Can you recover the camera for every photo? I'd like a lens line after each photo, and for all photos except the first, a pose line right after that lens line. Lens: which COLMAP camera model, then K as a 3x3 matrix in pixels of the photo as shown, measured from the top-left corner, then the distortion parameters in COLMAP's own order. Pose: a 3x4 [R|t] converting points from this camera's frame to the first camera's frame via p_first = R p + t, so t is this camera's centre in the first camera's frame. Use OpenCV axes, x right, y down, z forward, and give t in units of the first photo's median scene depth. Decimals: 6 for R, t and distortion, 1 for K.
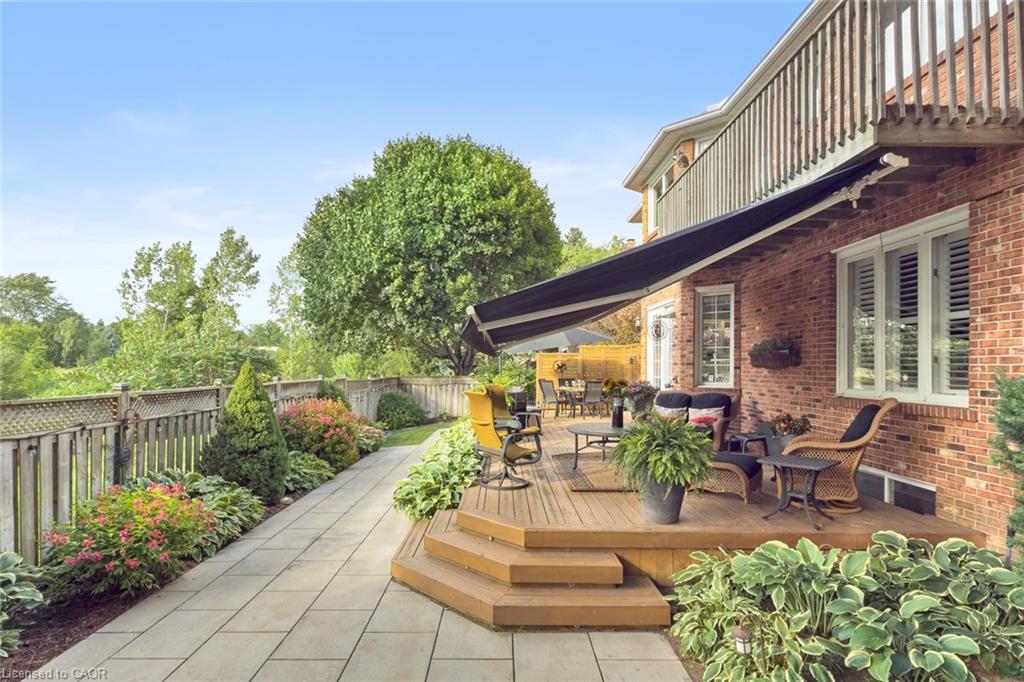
lens RADIAL K [[527.5, 0, 498.9], [0, 527.5, 379.6], [0, 0, 1]] dist [-0.003638, 0.000070]
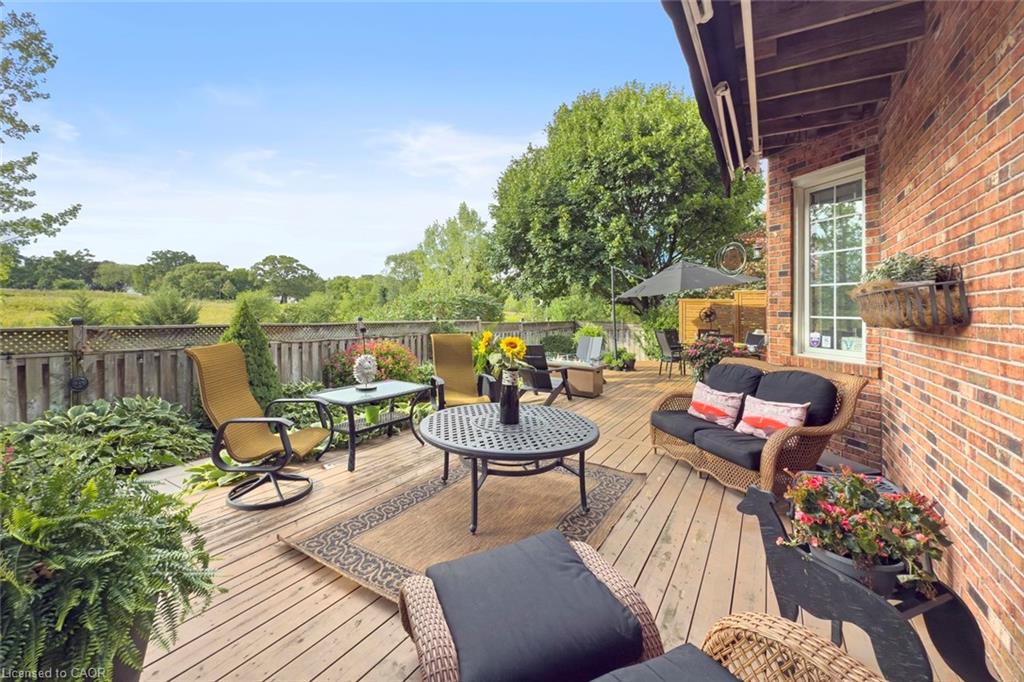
lens RADIAL K [[421.4, 0, 507.4], [0, 421.4, 311.3], [0, 0, 1]] dist [-0.015262, 0.000346]
pose [[0.854466, 0.020312, -0.519110, 0.346483], [-0.033585, 0.999305, -0.016180, -0.016058], [0.518420, 0.031259, 0.854554, 0.469159]]
